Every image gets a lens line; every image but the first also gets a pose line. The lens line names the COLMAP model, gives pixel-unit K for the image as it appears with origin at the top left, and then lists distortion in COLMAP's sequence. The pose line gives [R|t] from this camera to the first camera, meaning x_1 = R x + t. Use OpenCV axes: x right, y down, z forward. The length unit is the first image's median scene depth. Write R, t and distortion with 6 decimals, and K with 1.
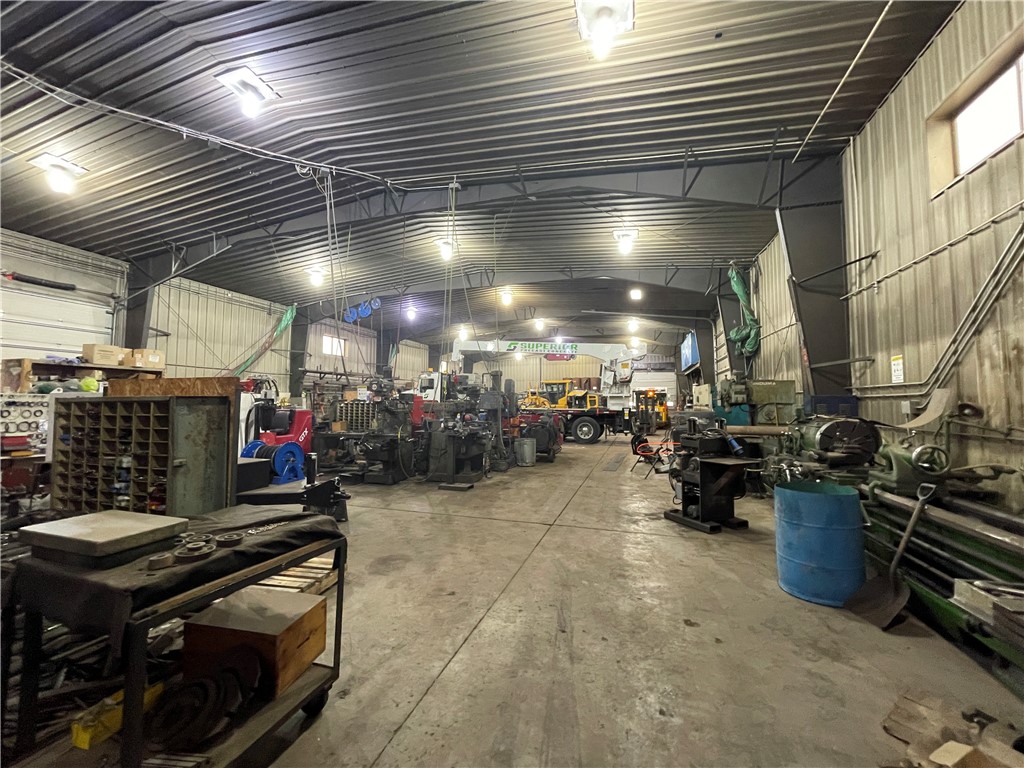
lens RADIAL K [[412.0, 0, 507.6], [0, 412.0, 381.6], [0, 0, 1]] dist [-0.002355, -0.000414]
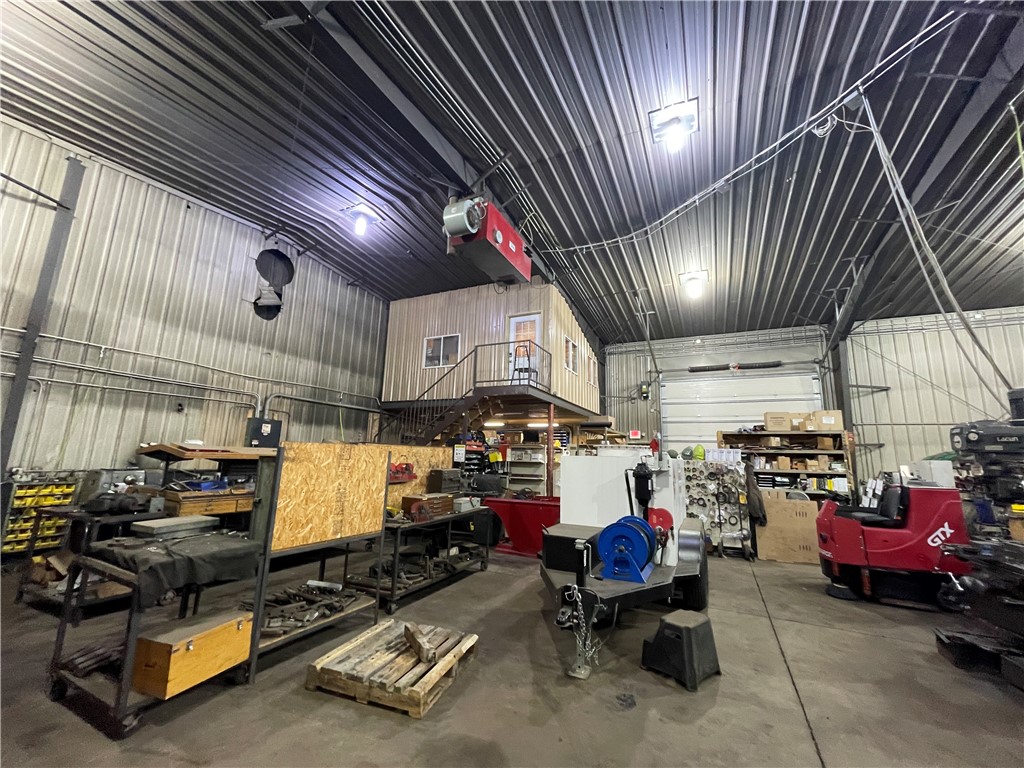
lens RADIAL K [[412.0, 0, 507.6], [0, 412.0, 381.6], [0, 0, 1]] dist [-0.002355, -0.000414]
pose [[-0.138115, -0.185449, -0.972899, 0.127191], [0.023376, 0.981430, -0.190393, 0.015933], [0.990140, -0.049039, -0.131216, 0.425651]]
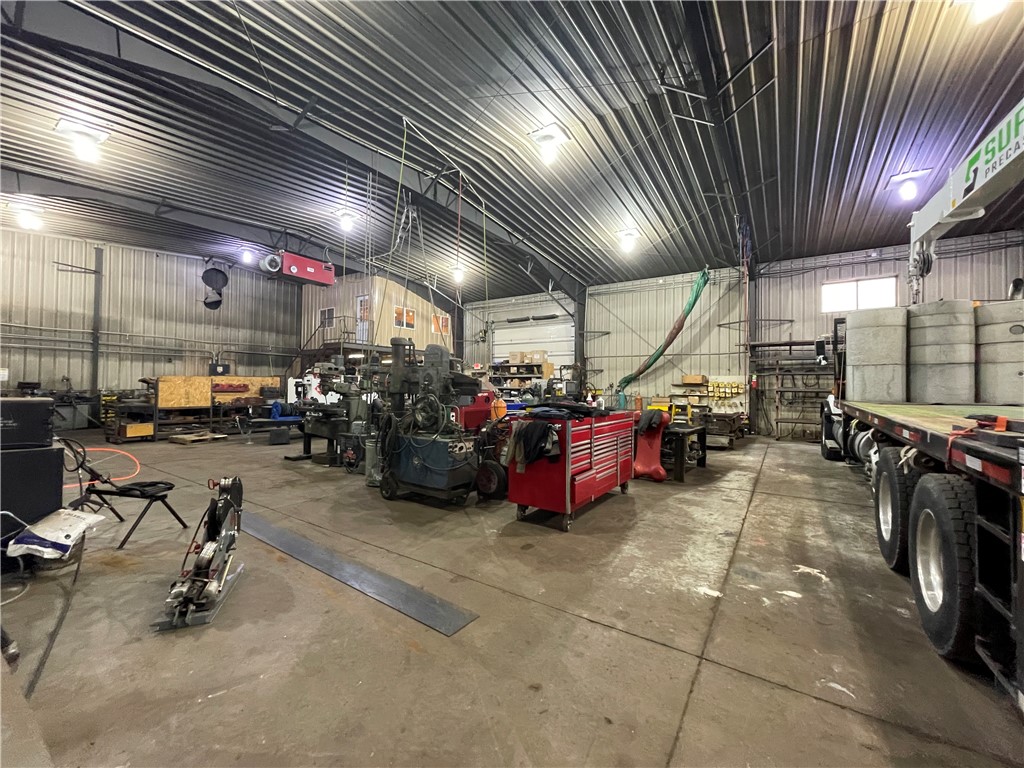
lens RADIAL K [[415.3, 0, 512.0], [0, 415.3, 384.0], [0, 0, 1]] dist [-0.000315, 0.000223]
pose [[-0.276447, -0.011238, -0.960964, 0.572449], [0.037300, 0.999053, -0.022414, 0.071868], [0.960305, -0.042040, -0.275766, 1.314326]]
